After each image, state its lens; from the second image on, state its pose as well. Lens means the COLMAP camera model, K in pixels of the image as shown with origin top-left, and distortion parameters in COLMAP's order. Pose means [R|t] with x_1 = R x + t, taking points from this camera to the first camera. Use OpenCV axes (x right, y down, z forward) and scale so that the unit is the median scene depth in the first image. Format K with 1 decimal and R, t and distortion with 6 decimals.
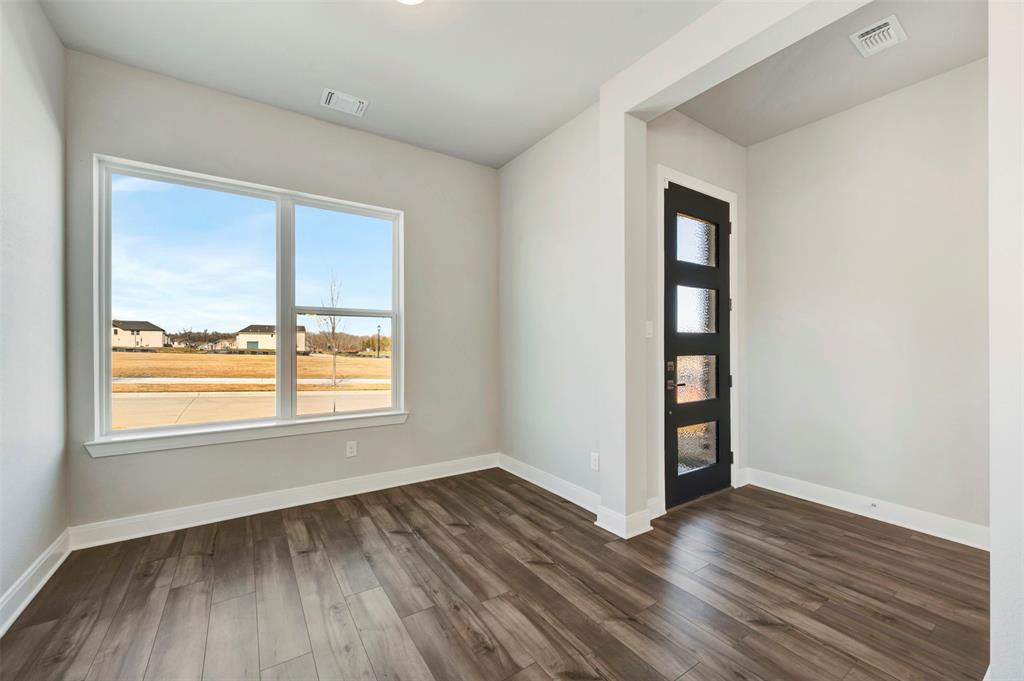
lens RADIAL K [[406.2, 0, 515.0], [0, 406.2, 344.8], [0, 0, 1]] dist [0.002842, -0.000074]
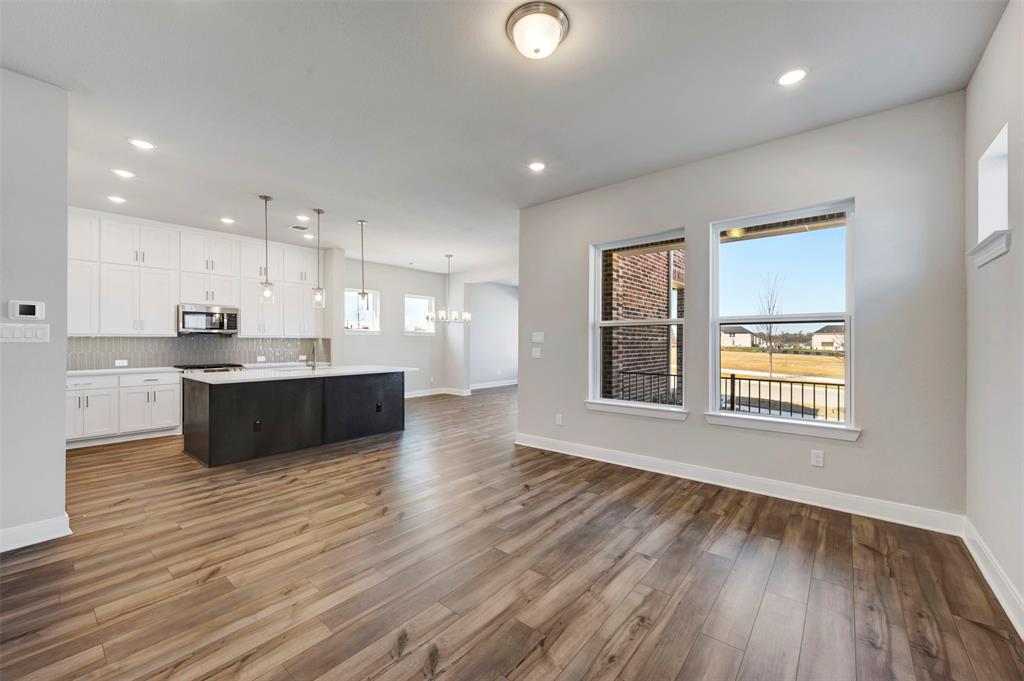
lens RADIAL K [[406.2, 0, 522.8], [0, 406.2, 335.0], [0, 0, 1]] dist [0.002842, -0.000074]
pose [[0.301296, -0.016502, -0.953388, 3.276110], [-0.007582, 0.999777, -0.019701, -0.010136], [0.953501, 0.013164, 0.301104, -0.560147]]
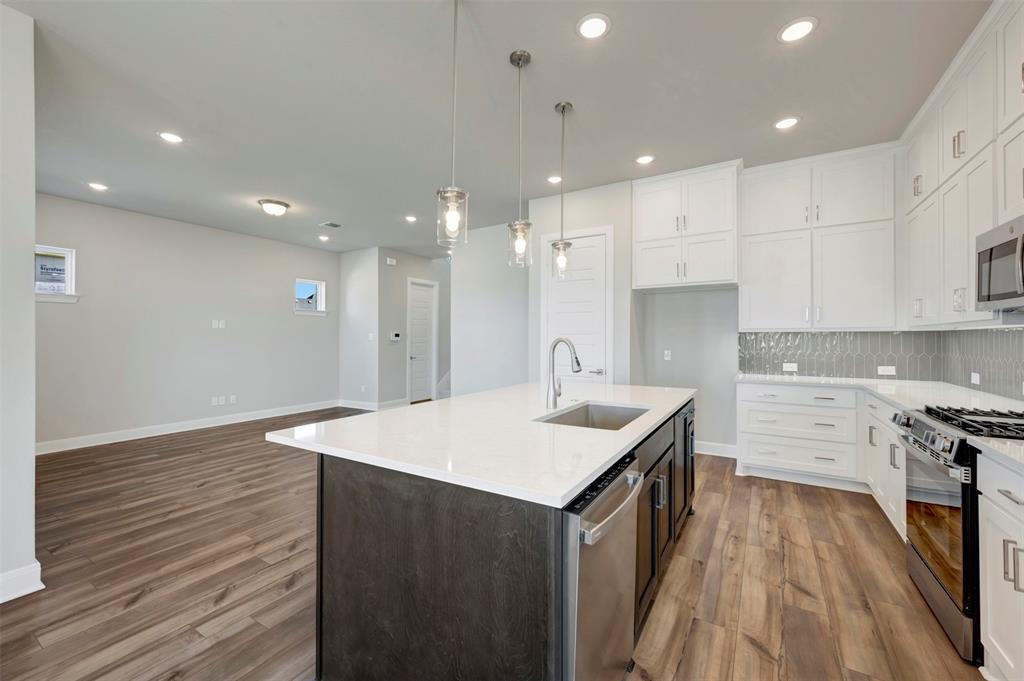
lens RADIAL K [[406.2, 0, 515.8], [0, 406.2, 335.7], [0, 0, 1]] dist [0.002842, -0.000074]
pose [[-0.418374, 0.006886, 0.908249, 0.551046], [0.010229, 0.999944, -0.002869, -0.013280], [-0.908217, 0.008090, -0.418421, -0.521805]]
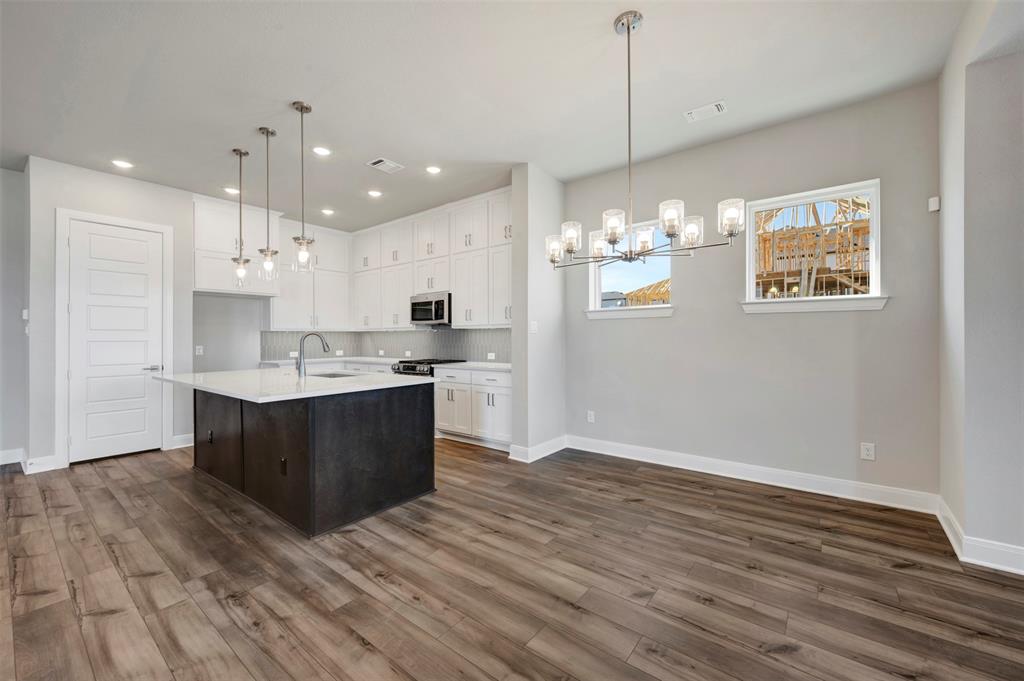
lens RADIAL K [[406.2, 0, 519.8], [0, 406.2, 336.0], [0, 0, 1]] dist [0.002842, -0.000074]
pose [[-0.948942, 0.004600, -0.315416, 0.986750], [0.002201, 0.999966, 0.007963, -0.008464], [0.315442, 0.006862, -0.948920, 0.452409]]
